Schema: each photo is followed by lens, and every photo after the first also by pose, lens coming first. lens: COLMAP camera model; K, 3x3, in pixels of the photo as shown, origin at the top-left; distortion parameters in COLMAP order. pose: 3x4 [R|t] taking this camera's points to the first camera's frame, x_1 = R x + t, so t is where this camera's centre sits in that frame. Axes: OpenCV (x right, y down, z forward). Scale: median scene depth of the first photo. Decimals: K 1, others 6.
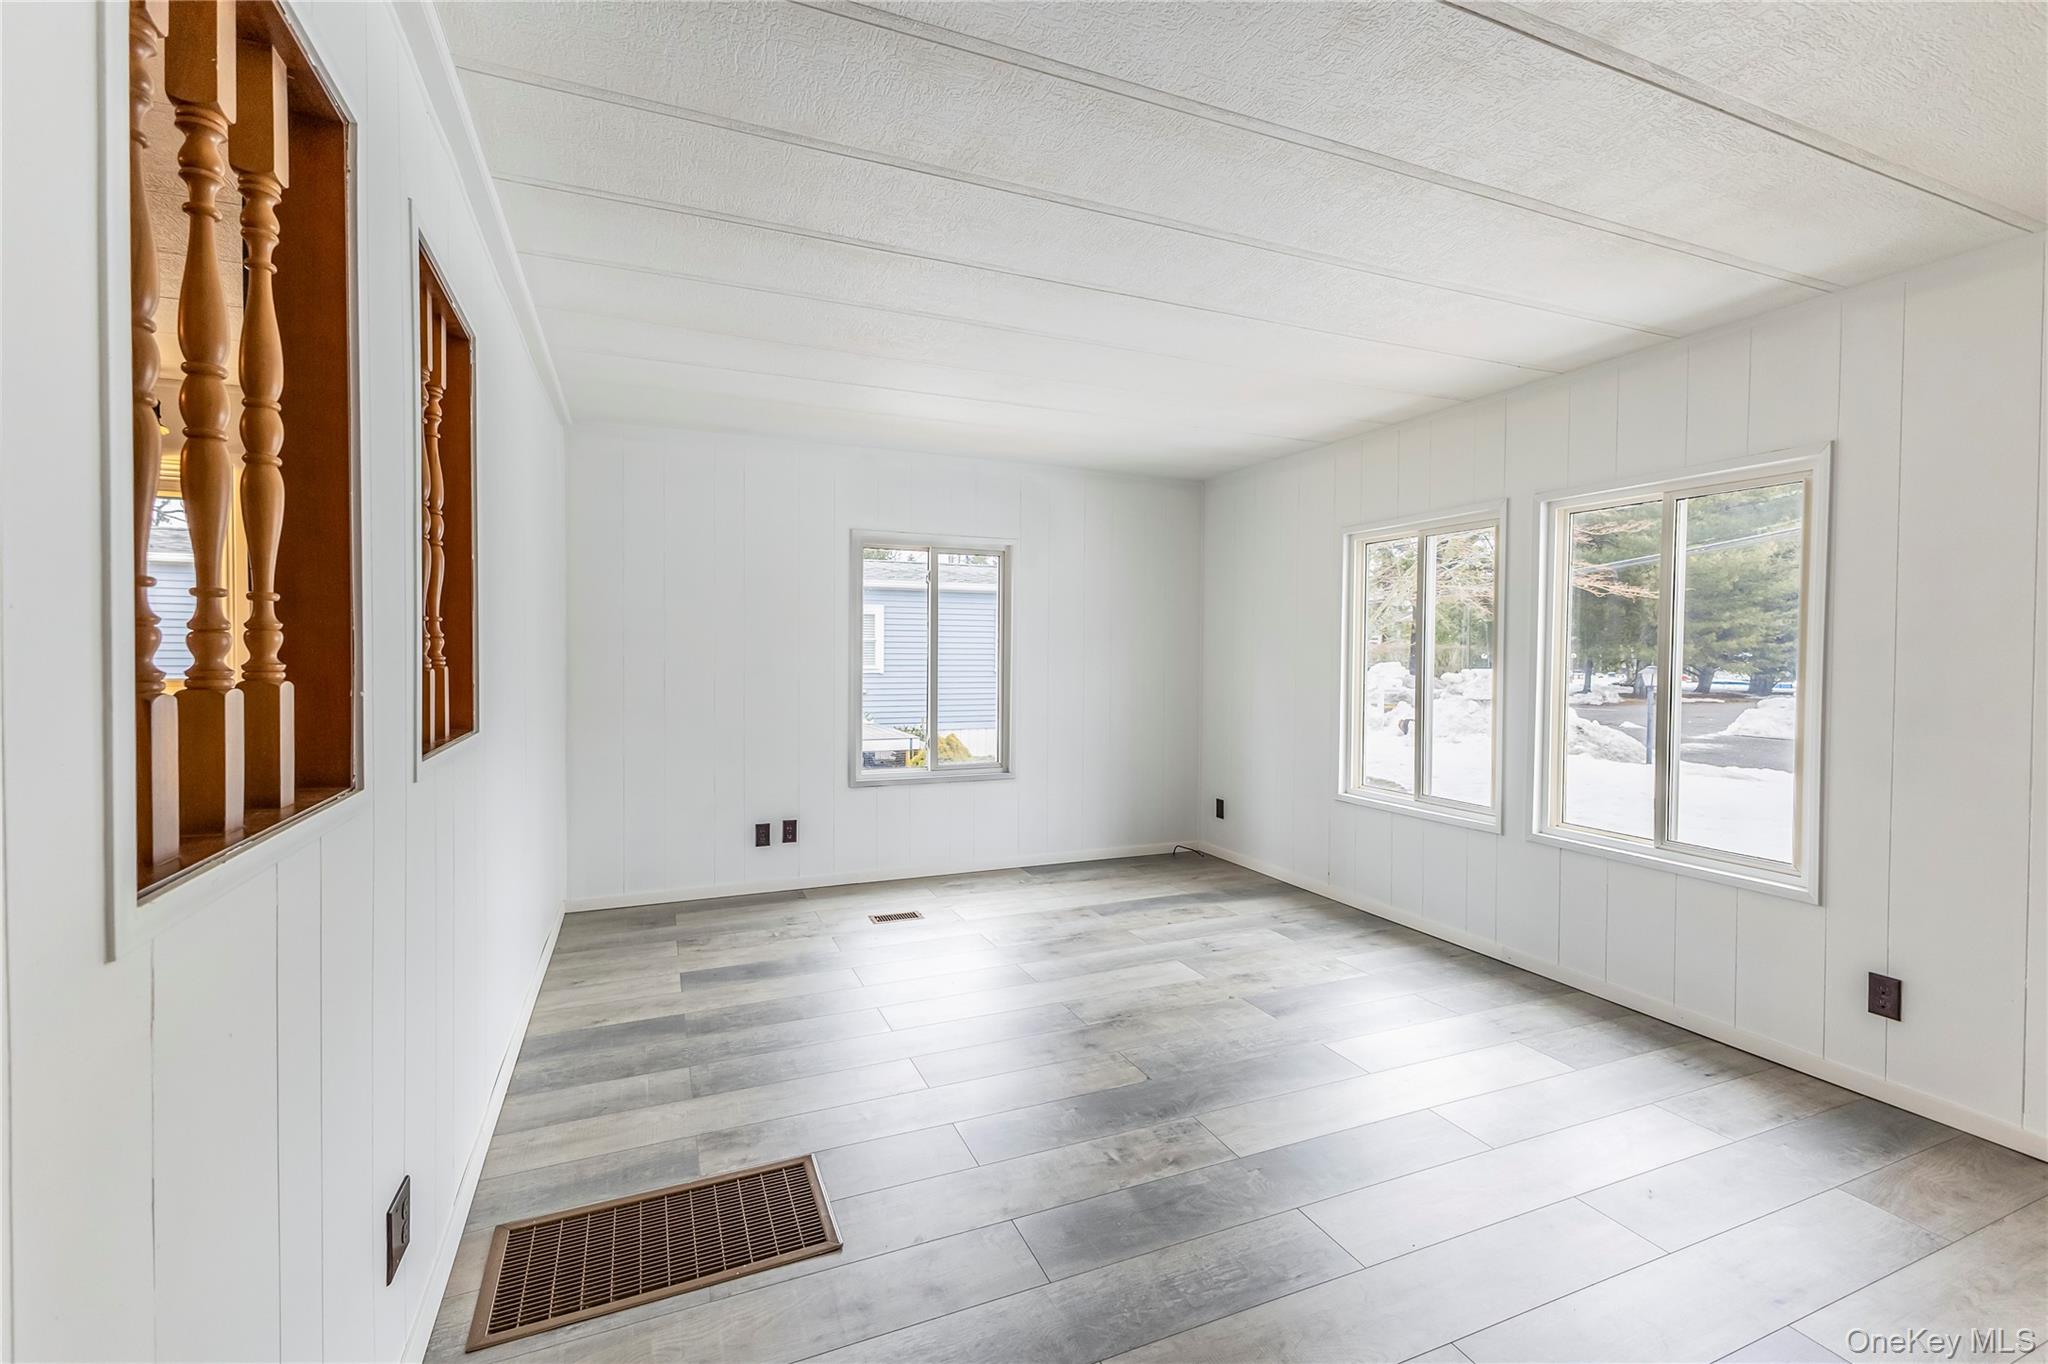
lens RADIAL K [[898.3, 0, 1034.8], [0, 898.3, 662.4], [0, 0, 1]] dist [0.002169, 0.000156]
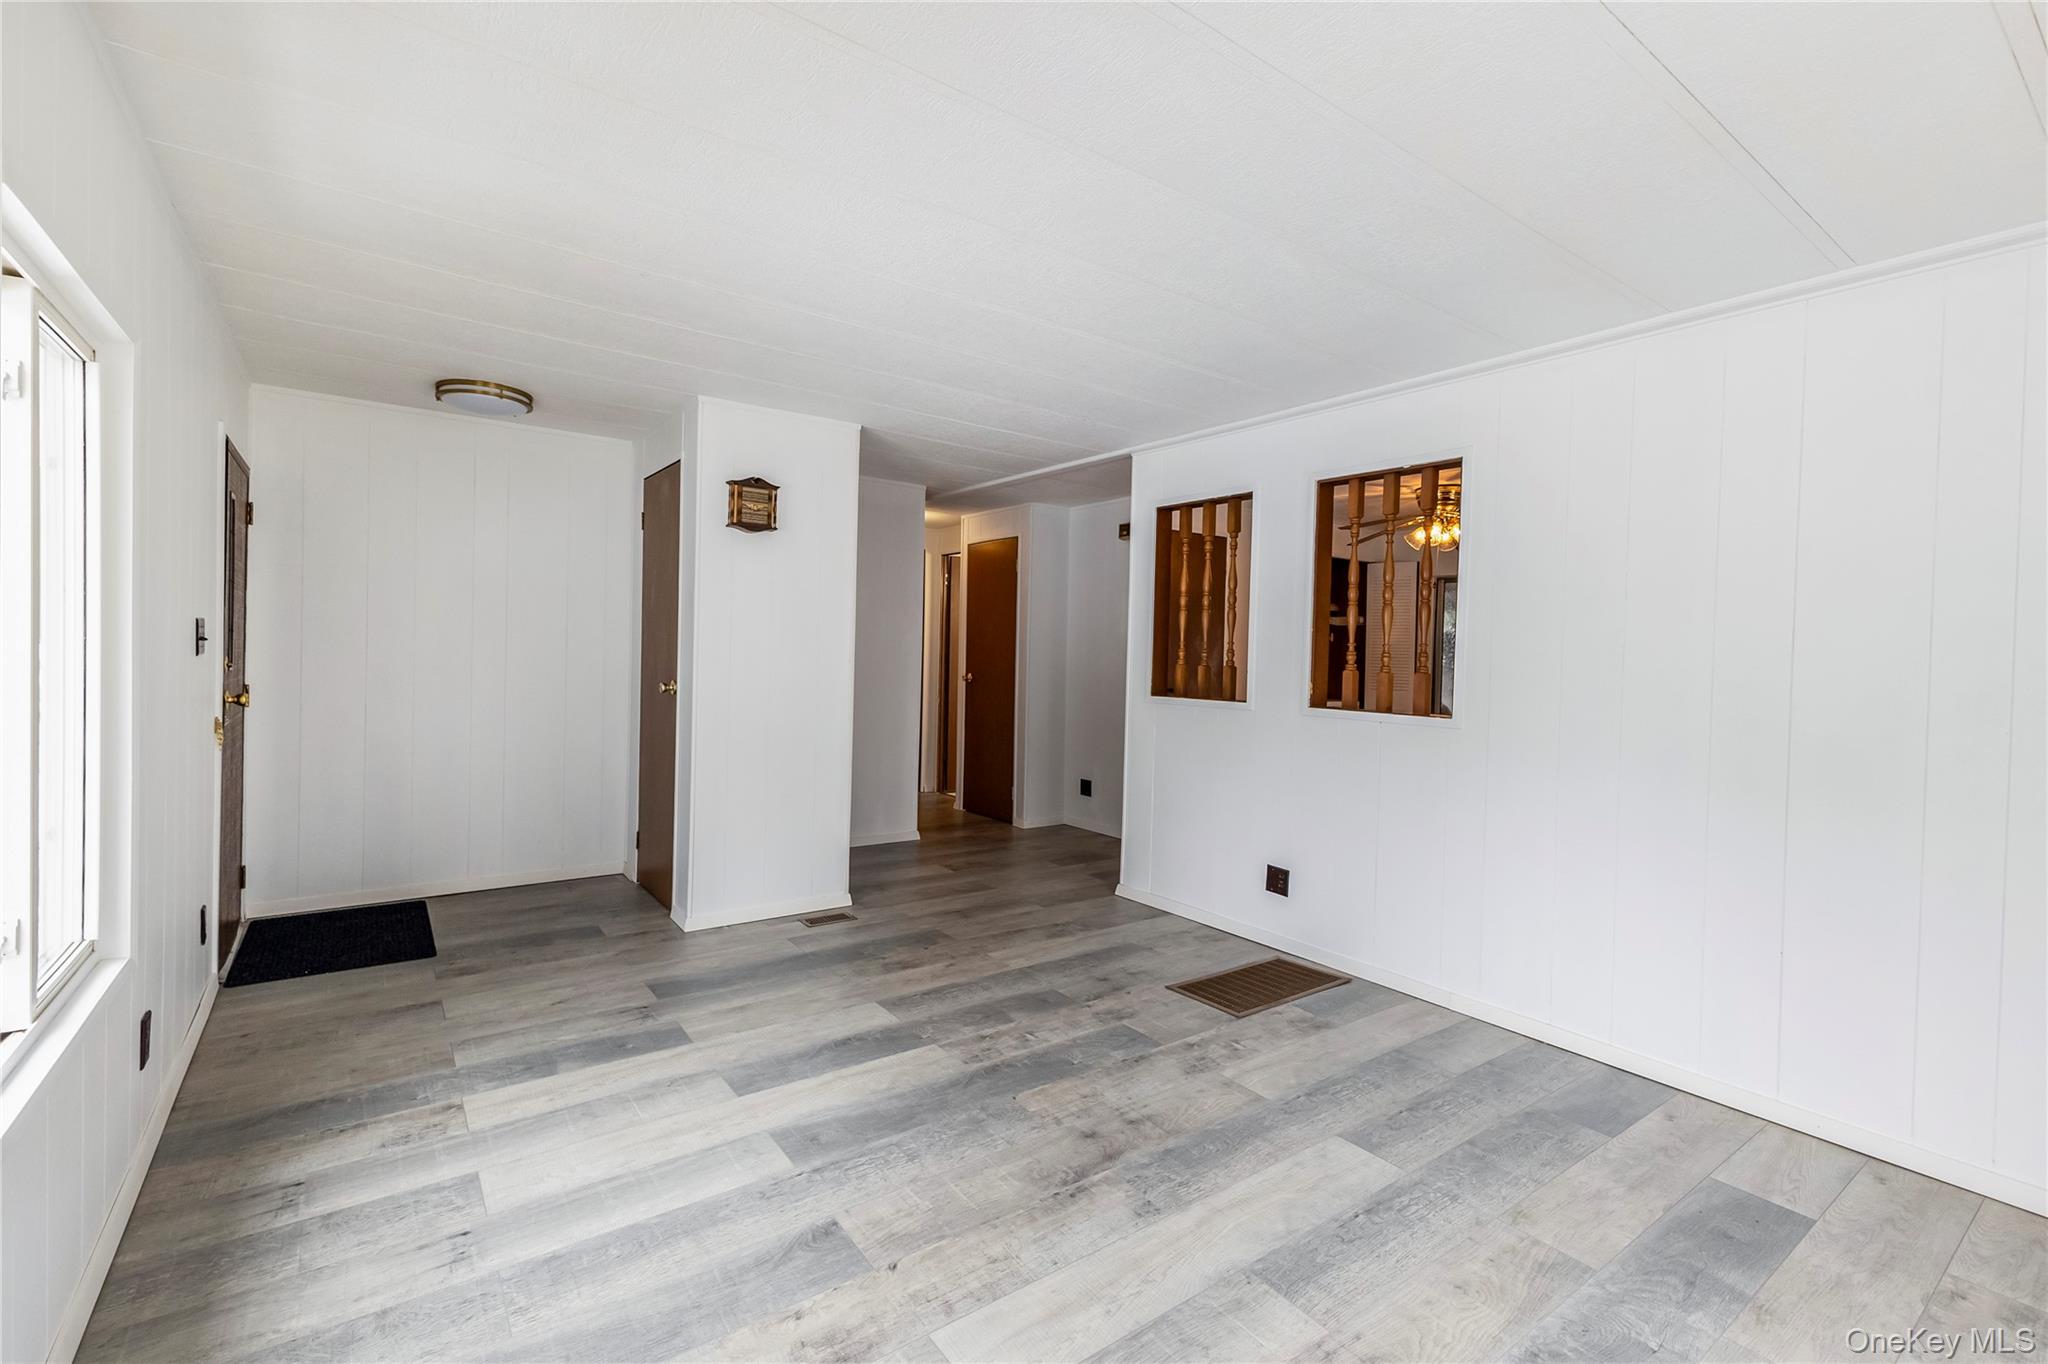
lens RADIAL K [[898.3, 0, 1034.8], [0, 898.3, 662.4], [0, 0, 1]] dist [0.002169, 0.000156]
pose [[-0.973897, -0.029211, -0.225101, 0.297688], [-0.035647, 0.999062, 0.024583, -0.022044], [0.224172, 0.031966, -0.974025, 1.714720]]
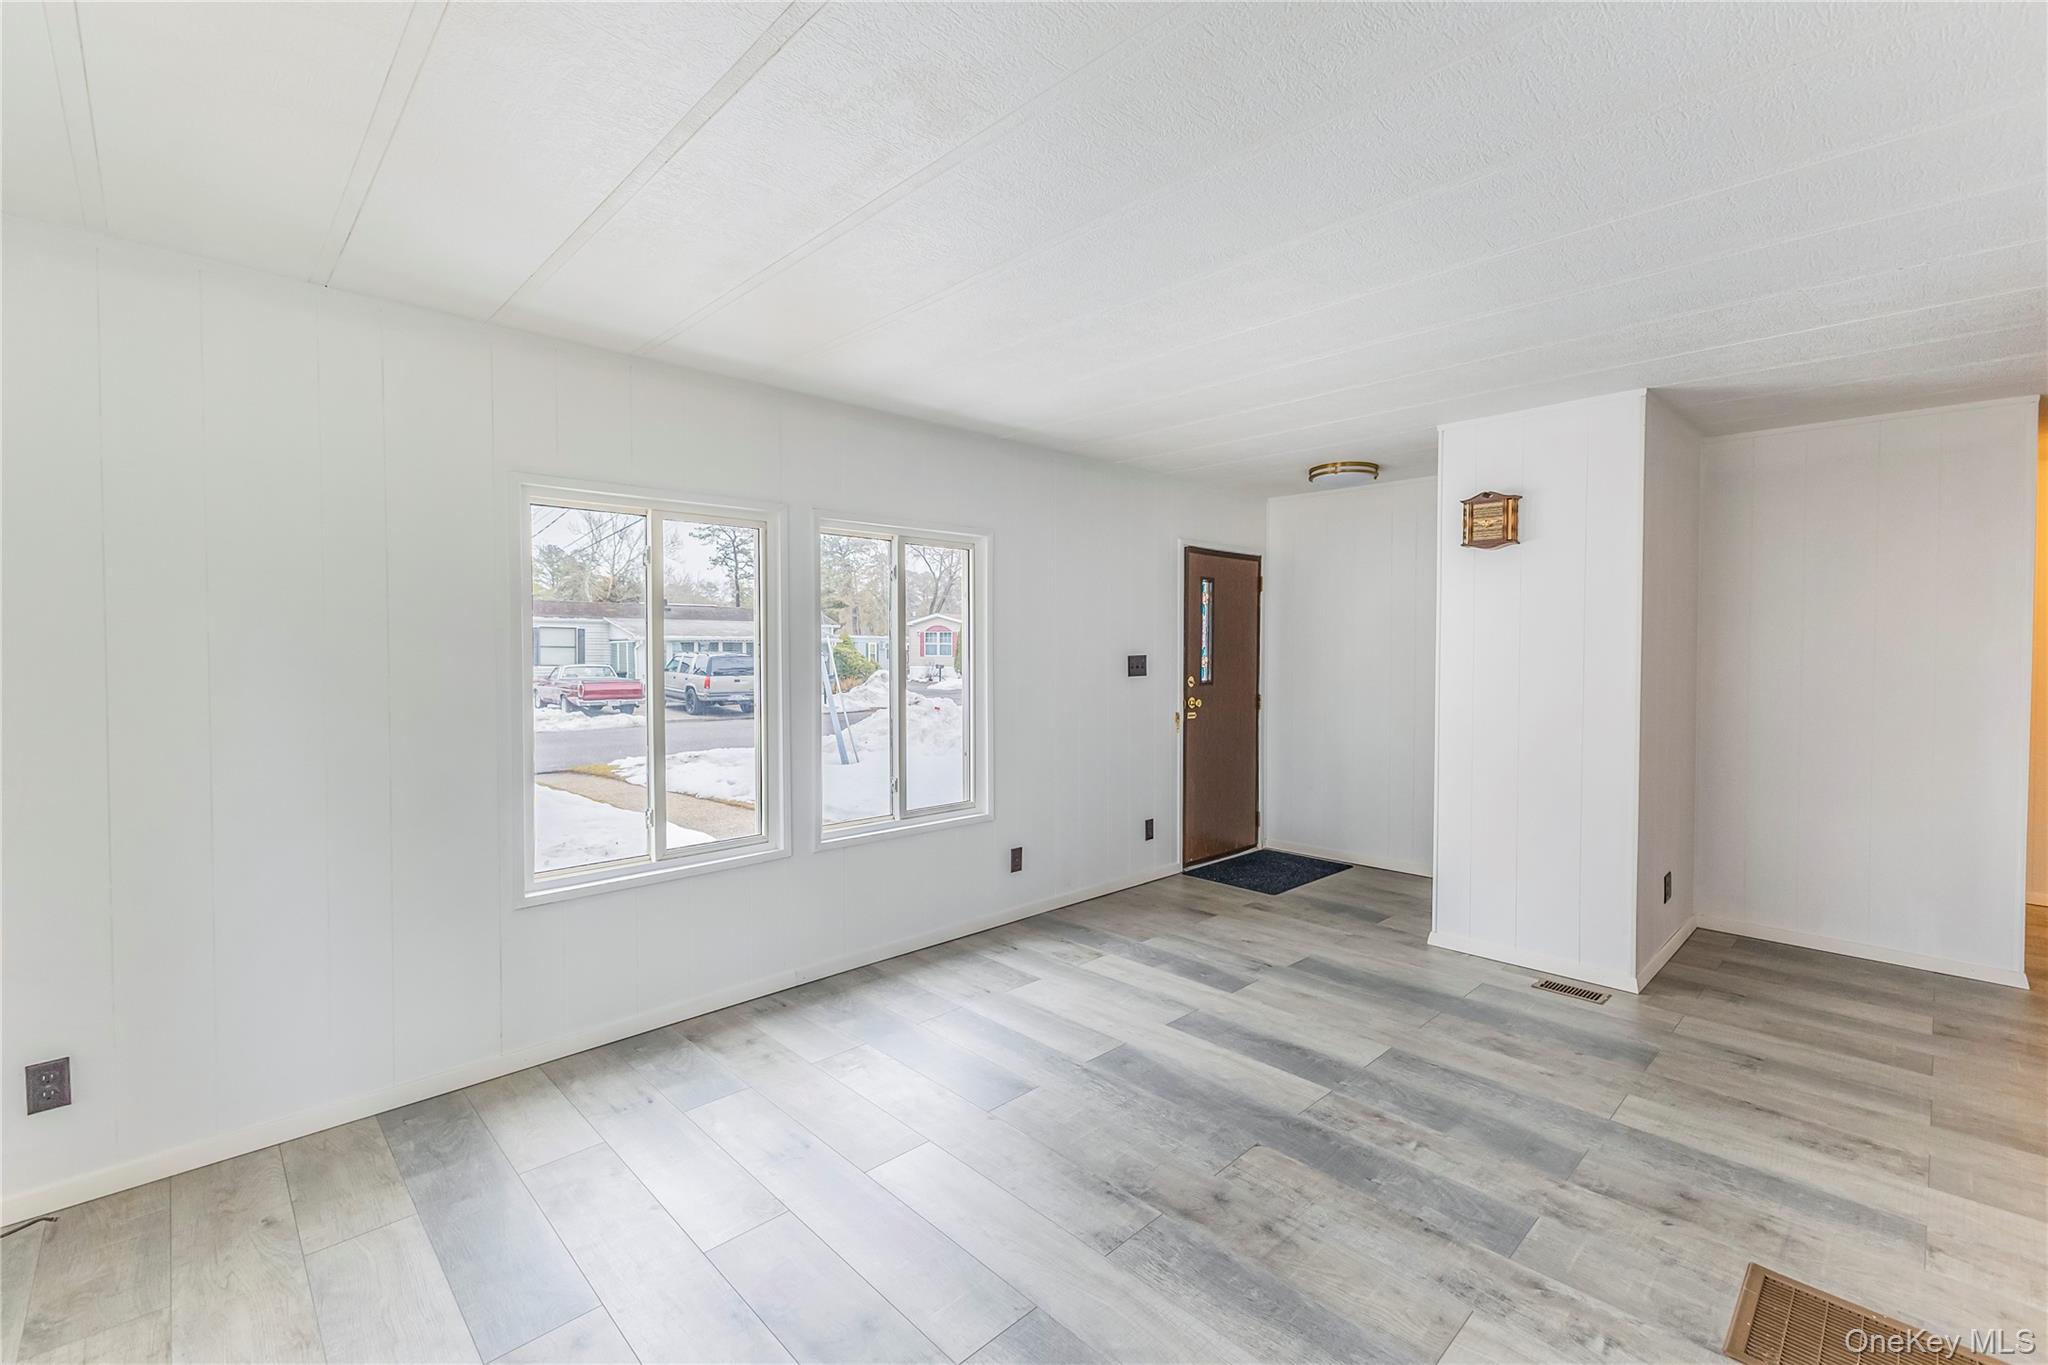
lens RADIAL K [[872.6, 0, 1018.2], [0, 872.6, 670.2], [0, 0, 1]] dist [0.001886, -0.000270]
pose [[-0.345023, -0.031290, 0.938073, -0.542986], [0.010565, 0.999251, 0.037217, -0.050222], [-0.938535, 0.022752, -0.344434, 1.359900]]
